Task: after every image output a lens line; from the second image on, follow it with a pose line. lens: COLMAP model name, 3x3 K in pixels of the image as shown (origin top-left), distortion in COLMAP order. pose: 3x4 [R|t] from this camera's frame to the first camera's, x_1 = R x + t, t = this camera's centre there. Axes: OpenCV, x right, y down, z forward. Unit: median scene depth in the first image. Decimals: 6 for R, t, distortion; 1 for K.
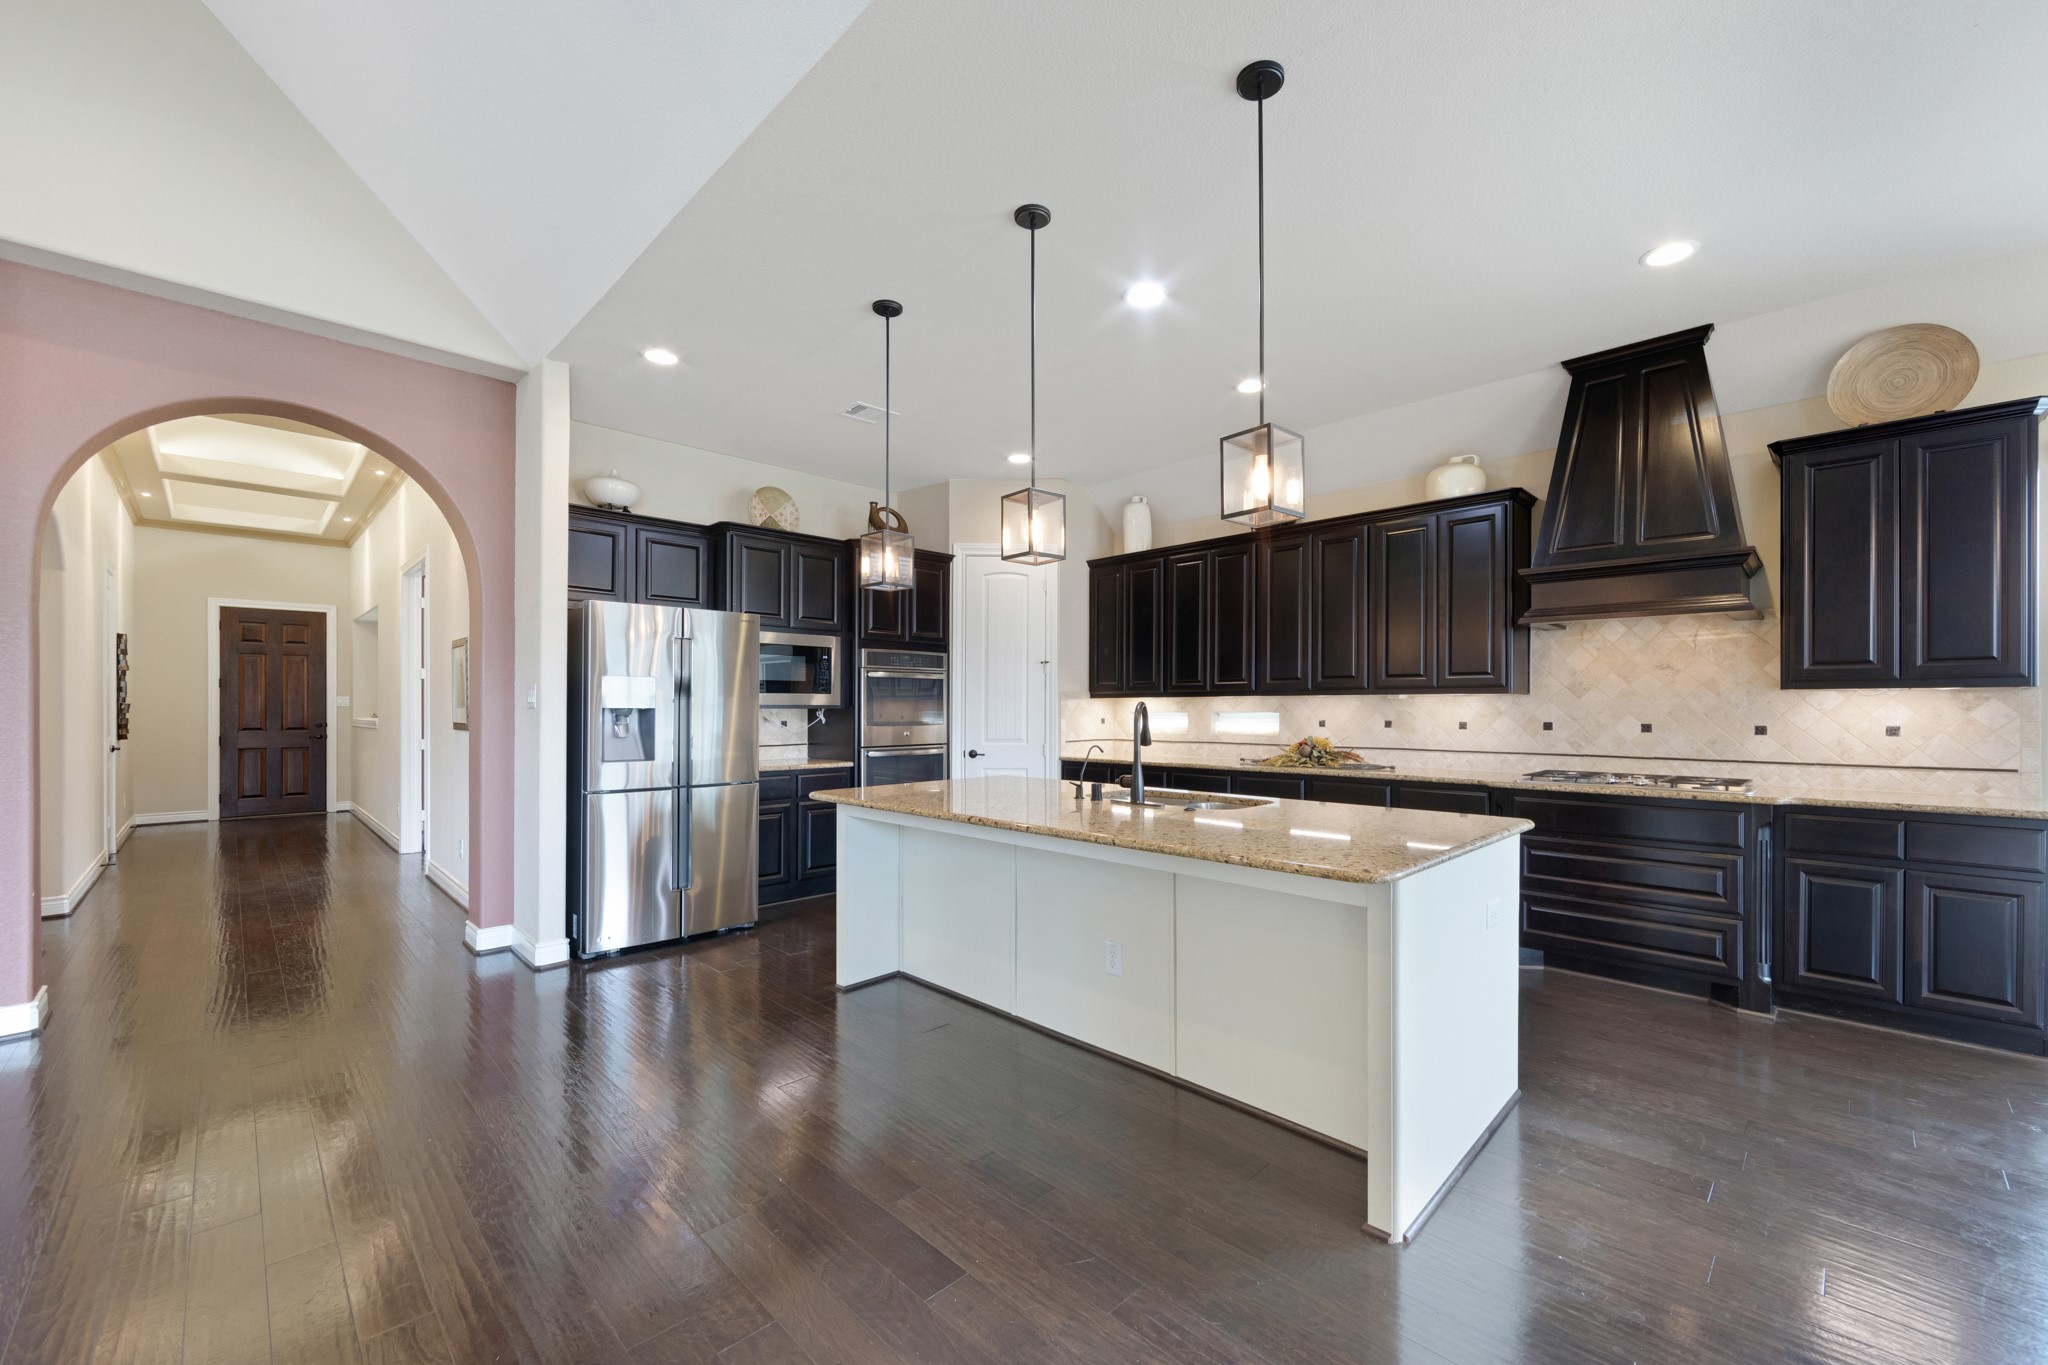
lens RADIAL K [[808.9, 0, 1055.6], [0, 808.9, 697.0], [0, 0, 1]] dist [-0.004774, 0.000087]
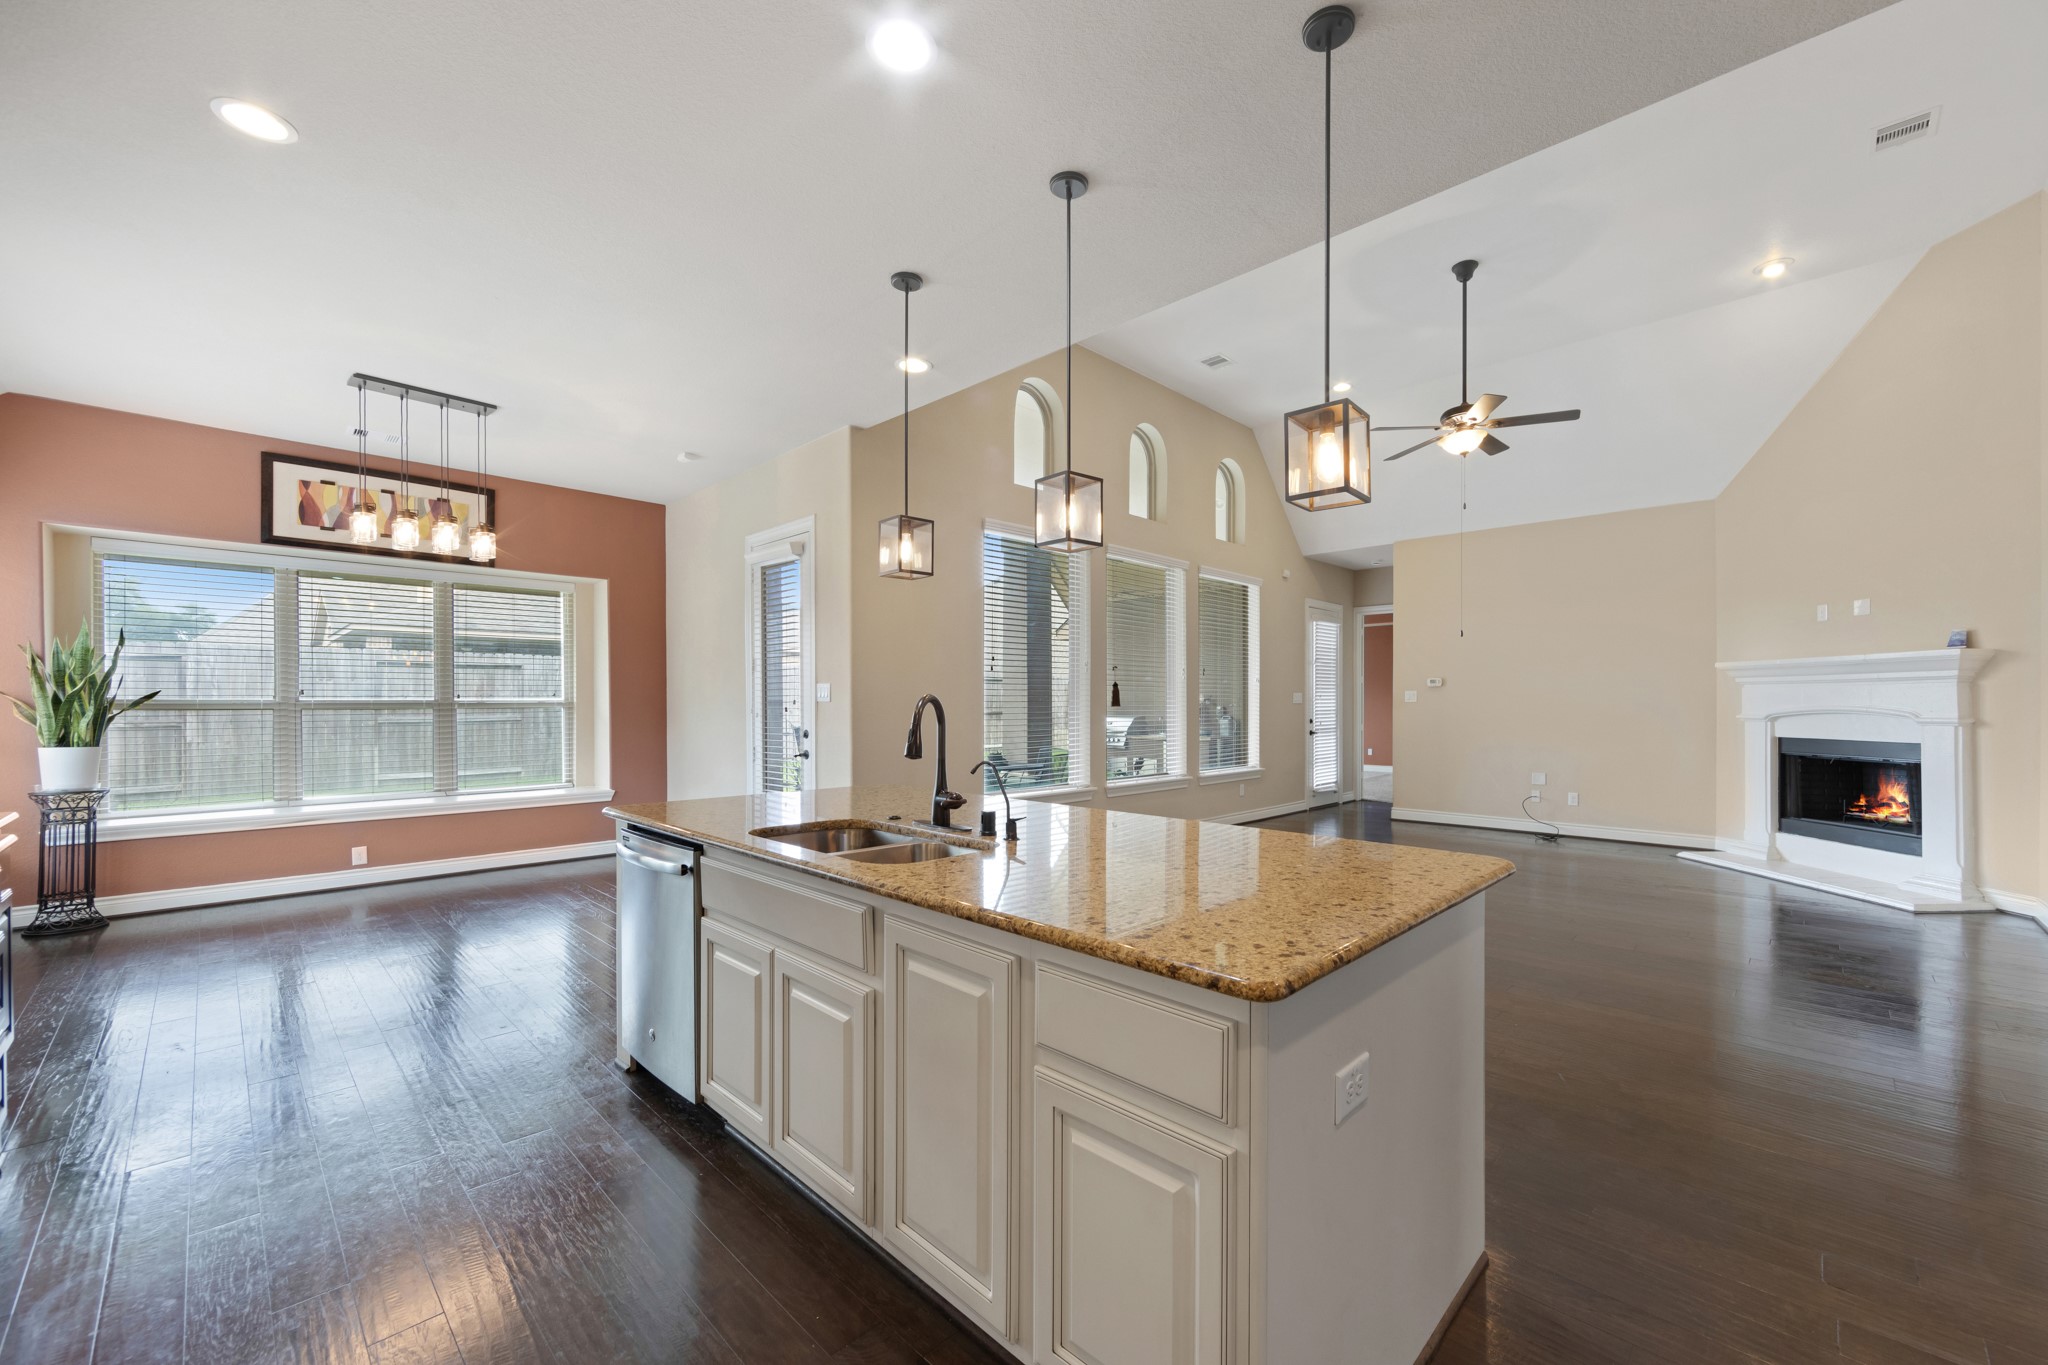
lens RADIAL K [[803.8, 0, 1049.7], [0, 803.8, 706.2], [0, 0, 1]] dist [0.001893, -0.000832]
pose [[-0.999750, 0.002608, -0.022222, 0.005469], [0.002760, 0.999973, -0.006809, 0.011694], [0.022204, -0.006868, -0.999730, 0.903848]]
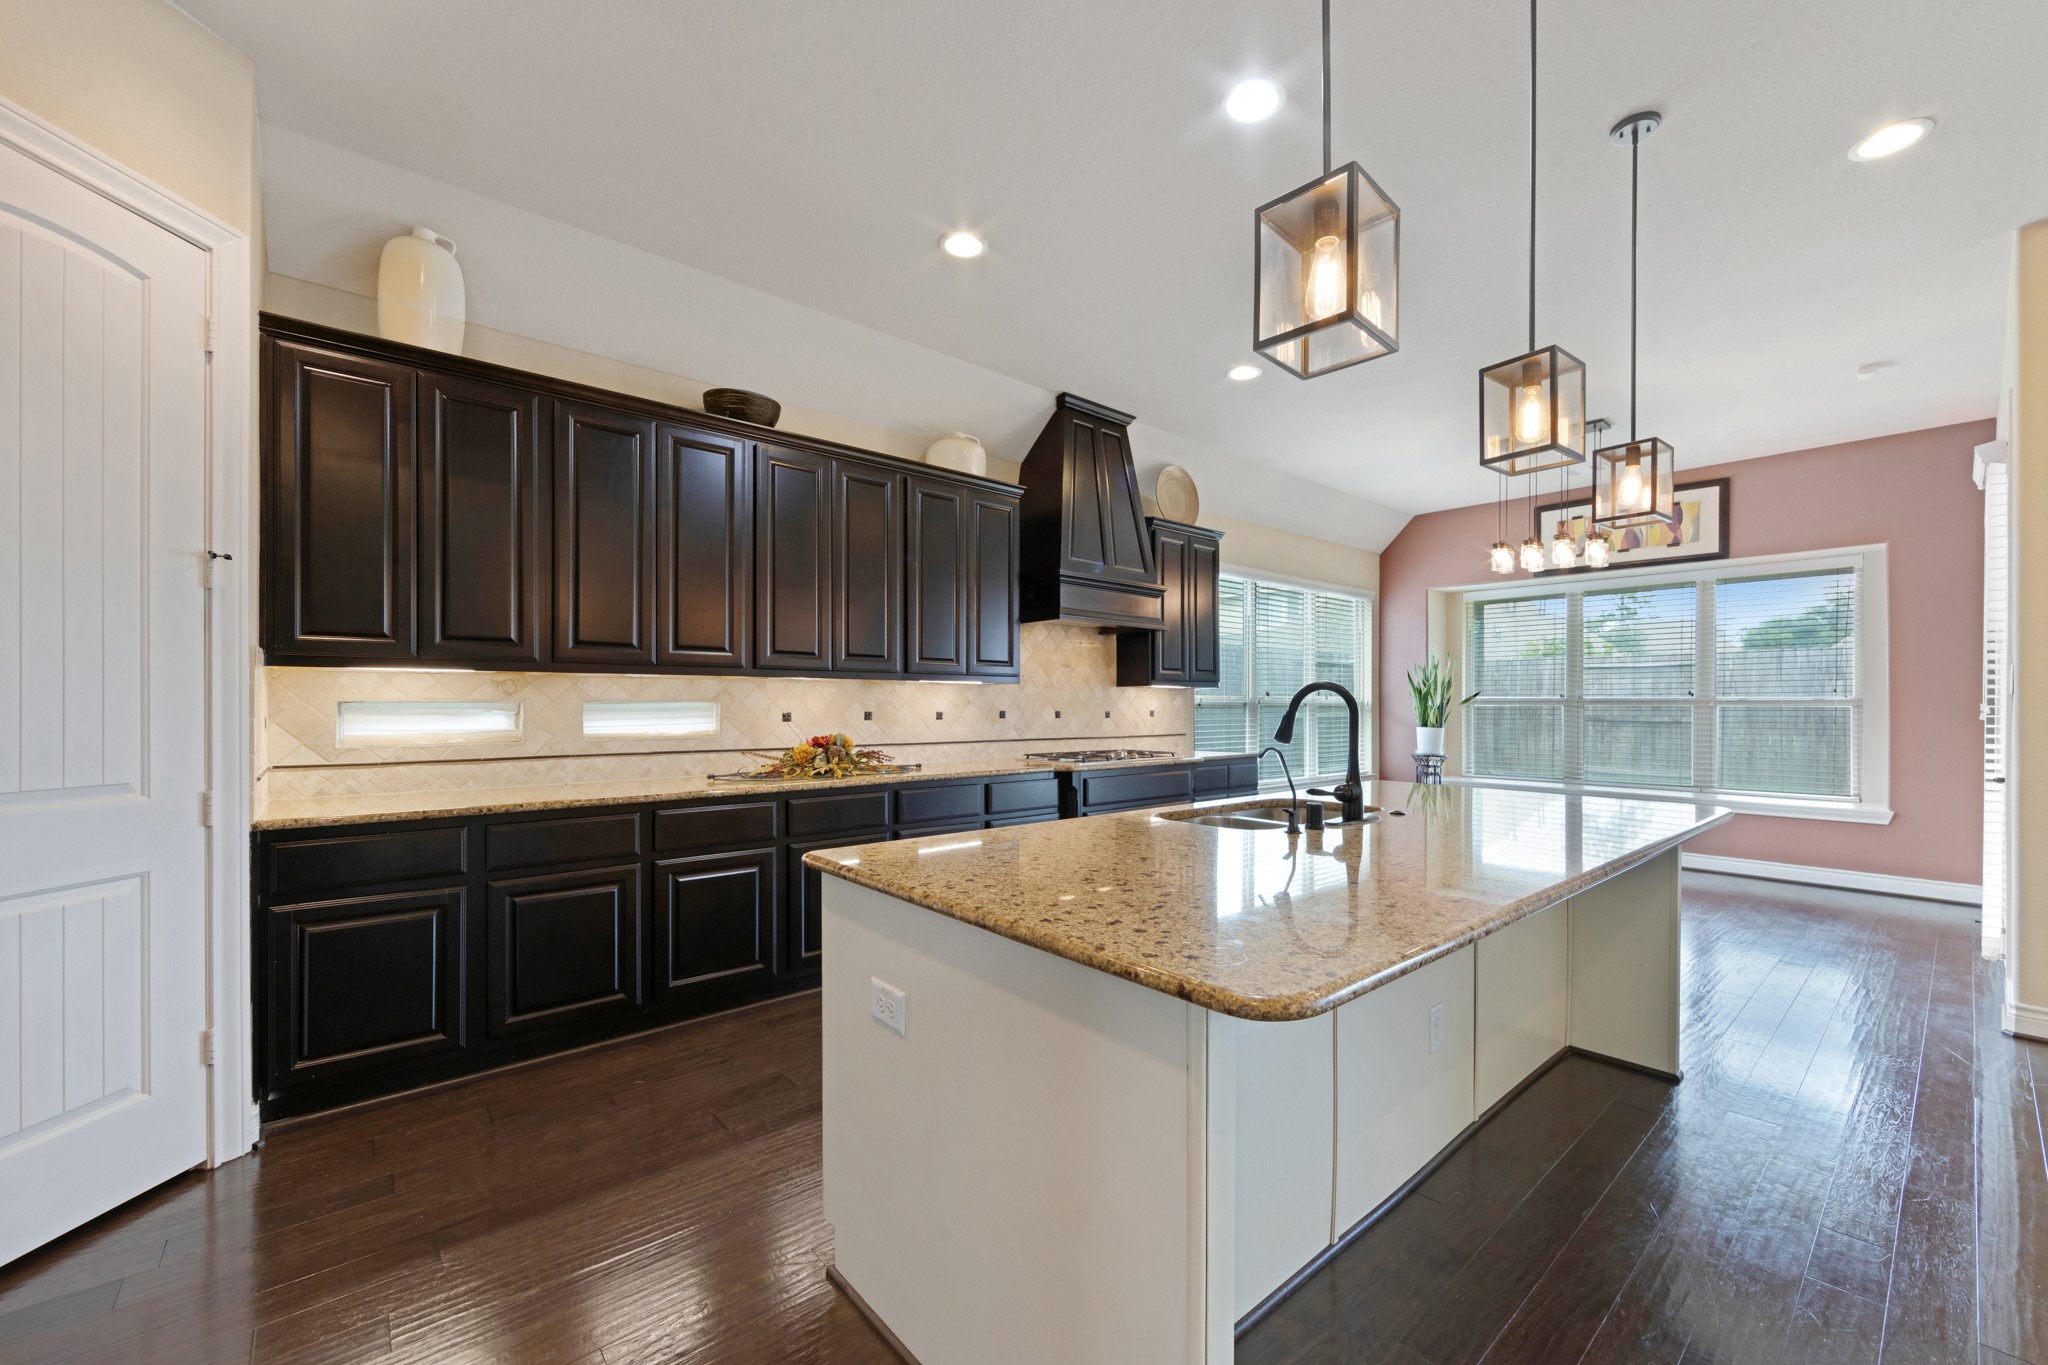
lens RADIAL K [[803.8, 0, 1049.7], [0, 803.8, 706.2], [0, 0, 1]] dist [0.001893, -0.000832]
pose [[0.069602, -0.004280, 0.997566, -0.332025], [-0.016235, 0.999854, 0.005422, 0.013046], [-0.997443, -0.016573, 0.069522, 0.621575]]
